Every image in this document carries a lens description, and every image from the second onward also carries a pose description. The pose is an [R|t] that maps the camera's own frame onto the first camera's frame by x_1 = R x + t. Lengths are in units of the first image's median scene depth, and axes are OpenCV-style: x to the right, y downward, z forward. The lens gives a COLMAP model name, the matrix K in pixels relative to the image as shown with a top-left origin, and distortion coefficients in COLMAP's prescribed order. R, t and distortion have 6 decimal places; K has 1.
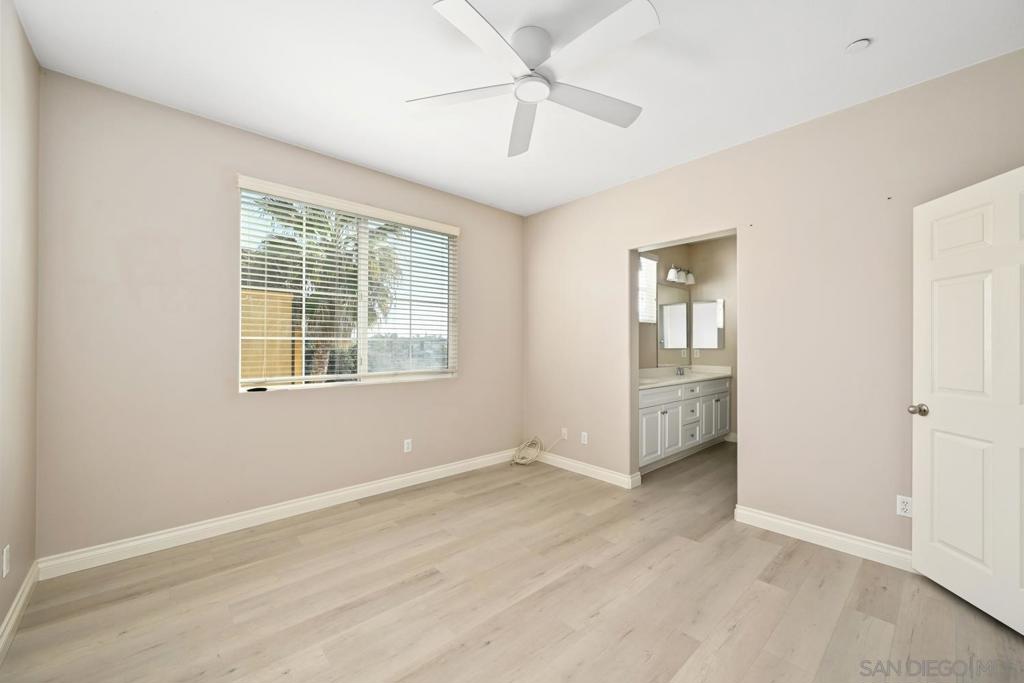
lens RADIAL K [[400.5, 0, 516.0], [0, 400.5, 344.3], [0, 0, 1]] dist [0.000349, -0.000094]
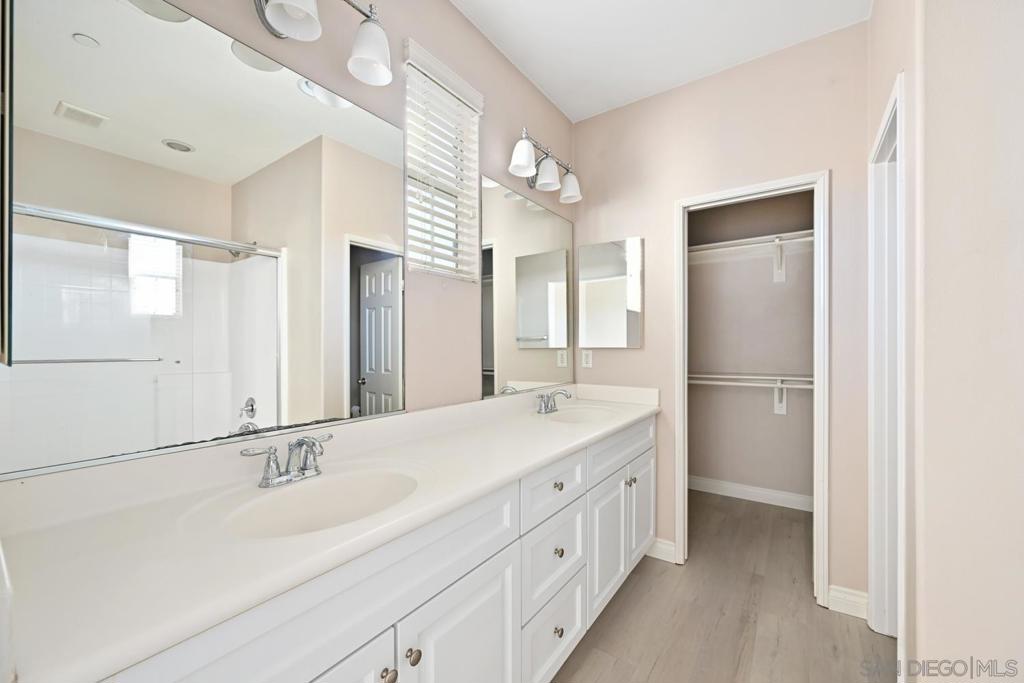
lens RADIAL K [[400.5, 0, 516.0], [0, 400.5, 344.3], [0, 0, 1]] dist [0.000349, -0.000094]
pose [[0.978755, -0.001382, 0.205027, 0.286500], [0.001097, 0.999998, 0.001503, 0.005478], [-0.205028, -0.001246, 0.978755, 0.586237]]
